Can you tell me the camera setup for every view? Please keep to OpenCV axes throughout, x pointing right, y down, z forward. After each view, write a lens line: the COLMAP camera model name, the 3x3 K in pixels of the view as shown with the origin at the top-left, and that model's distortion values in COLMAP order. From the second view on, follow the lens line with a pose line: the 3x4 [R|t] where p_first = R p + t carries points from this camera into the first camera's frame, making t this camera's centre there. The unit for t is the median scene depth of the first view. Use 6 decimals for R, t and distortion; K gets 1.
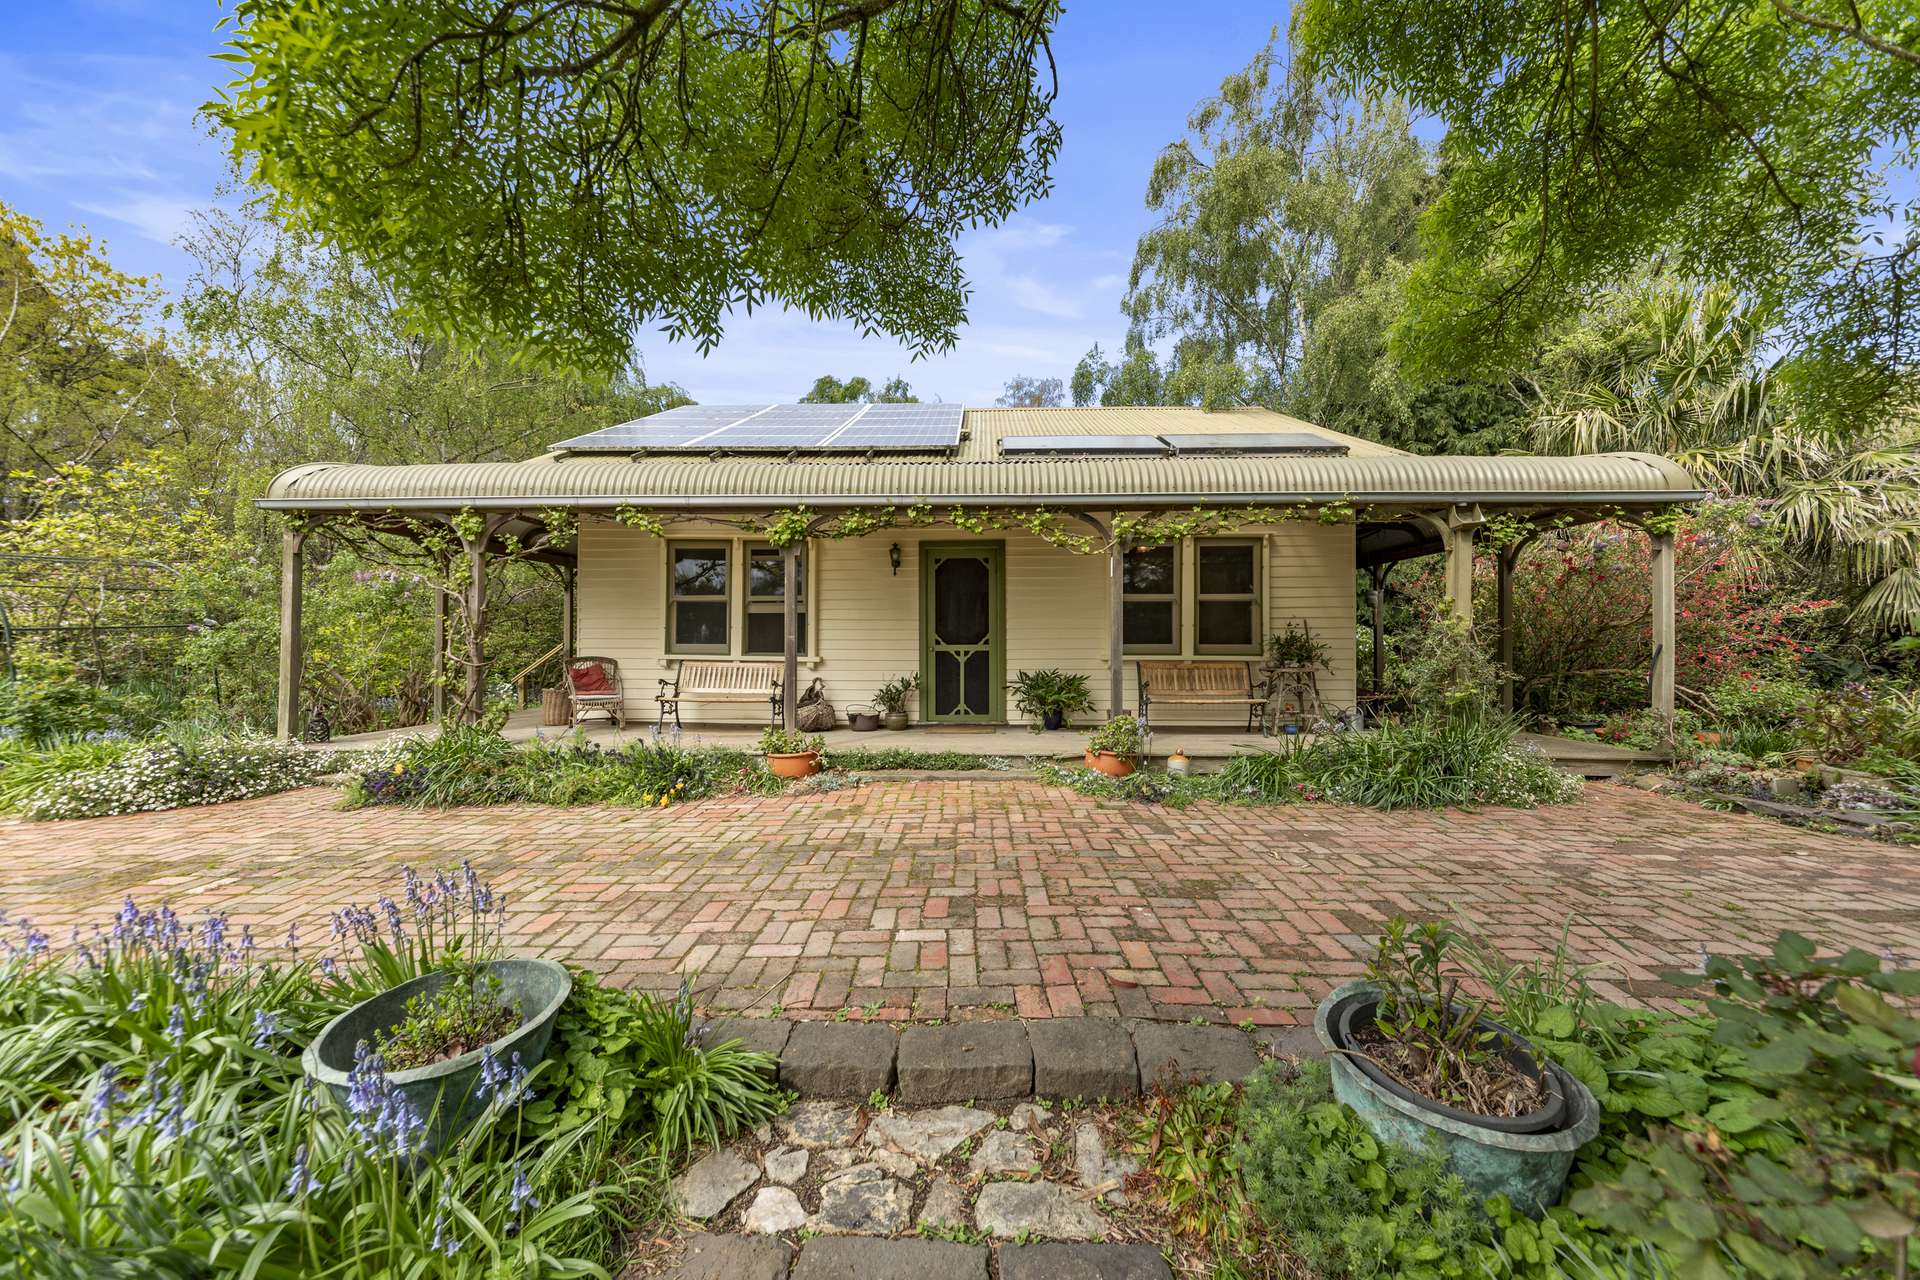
lens RADIAL K [[682.1, 0, 961.7], [0, 682.1, 630.1], [0, 0, 1]] dist [-0.012792, 0.005844]
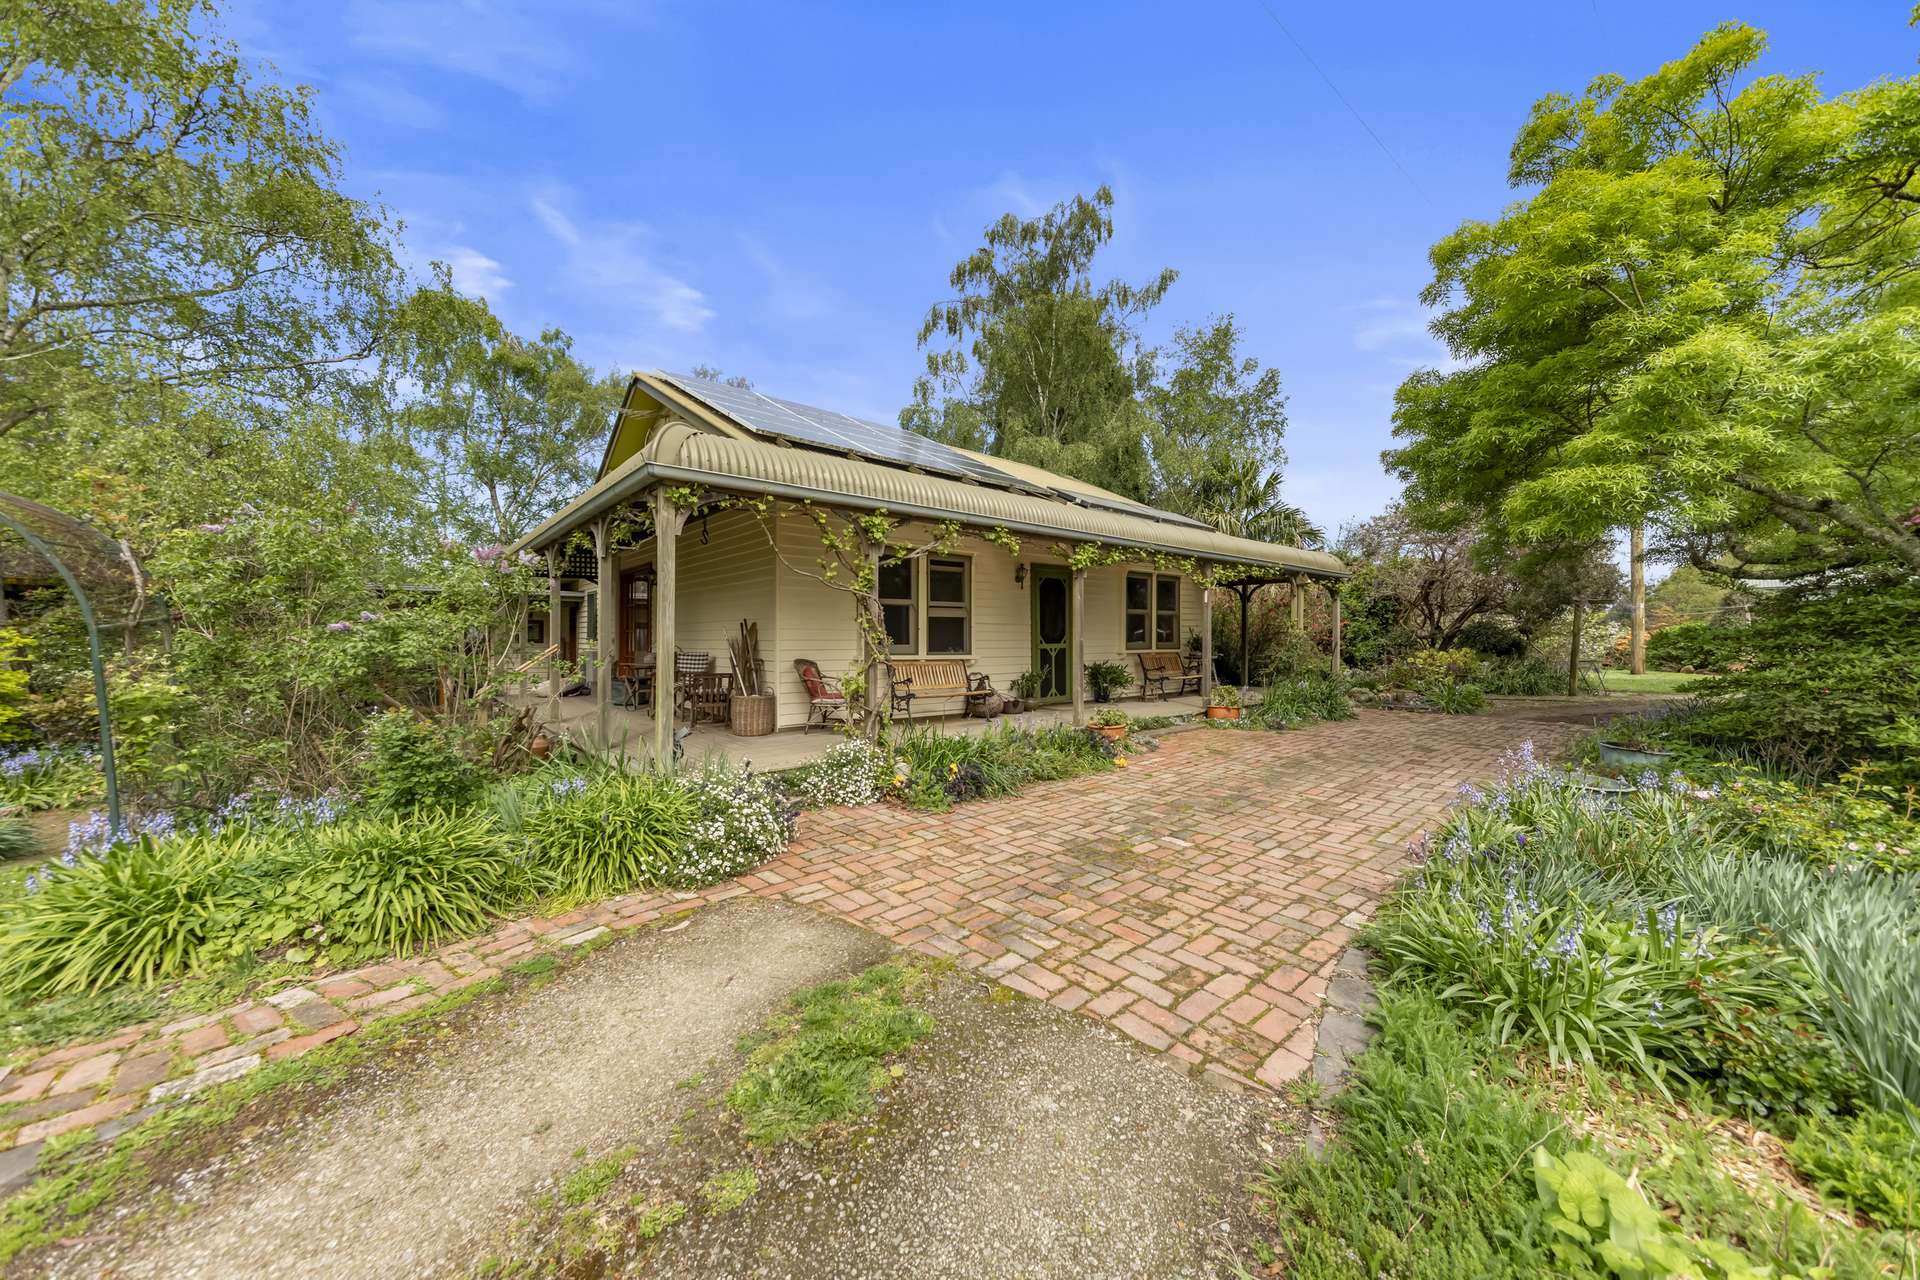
lens RADIAL K [[682.1, 0, 960.4], [0, 682.1, 636.8], [0, 0, 1]] dist [-0.012792, 0.005844]
pose [[0.740681, 0.001058, 0.671856, -1.033272], [-0.011544, 0.999871, 0.011153, -0.004254], [-0.671757, -0.016017, 0.740598, 0.137411]]
